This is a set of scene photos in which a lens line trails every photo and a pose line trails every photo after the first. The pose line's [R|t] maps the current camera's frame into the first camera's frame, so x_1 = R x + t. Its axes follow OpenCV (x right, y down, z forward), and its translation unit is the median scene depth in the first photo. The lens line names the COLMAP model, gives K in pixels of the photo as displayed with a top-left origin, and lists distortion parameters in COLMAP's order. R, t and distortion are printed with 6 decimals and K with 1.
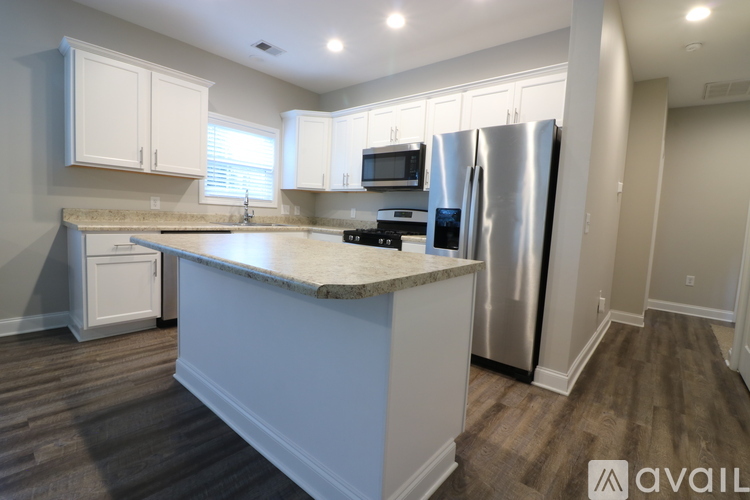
lens RADIAL K [[345.5, 0, 374.4], [0, 345.5, 246.0], [0, 0, 1]] dist [-0.000221, -0.013252]
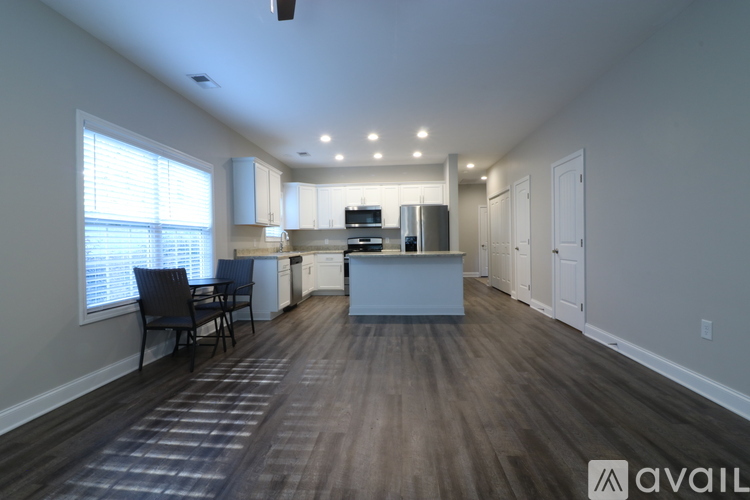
lens RADIAL K [[345.5, 0, 374.4], [0, 345.5, 246.0], [0, 0, 1]] dist [-0.000221, -0.013252]
pose [[0.805299, -0.072850, 0.588376, -1.030310], [0.109236, 0.993663, -0.026480, -0.003586], [-0.582718, 0.085596, 0.808154, -0.594233]]
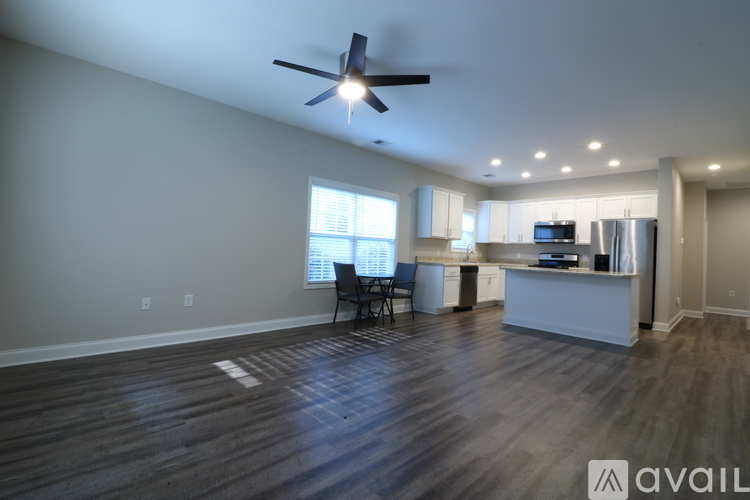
lens RADIAL K [[345.5, 0, 374.4], [0, 345.5, 246.0], [0, 0, 1]] dist [-0.000221, -0.013252]
pose [[0.994669, -0.014869, -0.102042, -0.720331], [0.003971, 0.994338, -0.106188, 0.047144], [0.103043, 0.105217, 0.989096, -0.958611]]
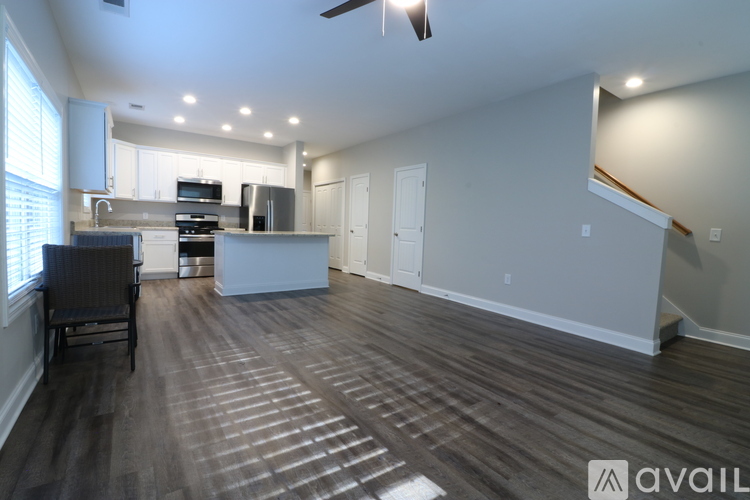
lens RADIAL K [[345.5, 0, 374.4], [0, 345.5, 246.0], [0, 0, 1]] dist [-0.000221, -0.013252]
pose [[0.251758, -0.103295, 0.962262, -1.408920], [0.063308, 0.993916, 0.090130, -0.047222], [-0.965717, 0.038228, 0.256766, -0.303932]]
